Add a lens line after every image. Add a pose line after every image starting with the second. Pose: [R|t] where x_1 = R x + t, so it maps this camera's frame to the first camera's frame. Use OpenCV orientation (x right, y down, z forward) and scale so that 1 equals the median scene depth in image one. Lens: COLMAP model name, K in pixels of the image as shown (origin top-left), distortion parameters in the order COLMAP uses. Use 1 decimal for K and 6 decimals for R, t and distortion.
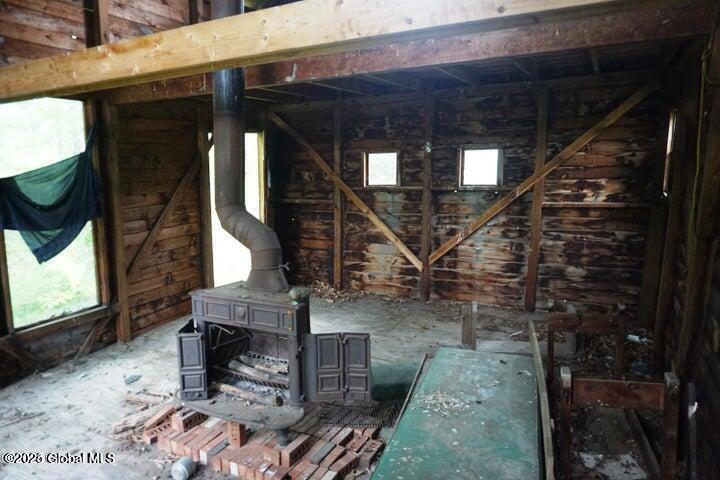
lens RADIAL K [[486.5, 0, 362.8], [0, 486.5, 240.2], [0, 0, 1]] dist [-0.034726, 0.023847]
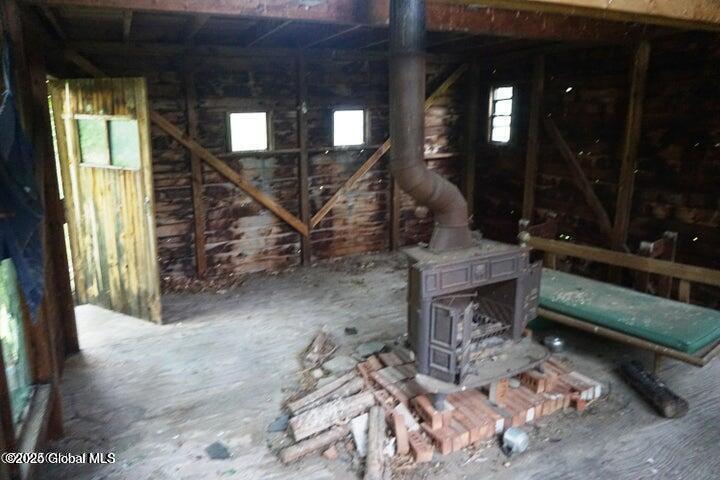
lens RADIAL K [[486.5, 0, 362.8], [0, 486.5, 241.2], [0, 0, 1]] dist [-0.034726, 0.023847]
pose [[0.592902, -0.183062, 0.784191, -0.597054], [0.139639, 0.982438, 0.123764, -0.031578], [-0.793075, 0.036123, 0.608051, 0.316989]]
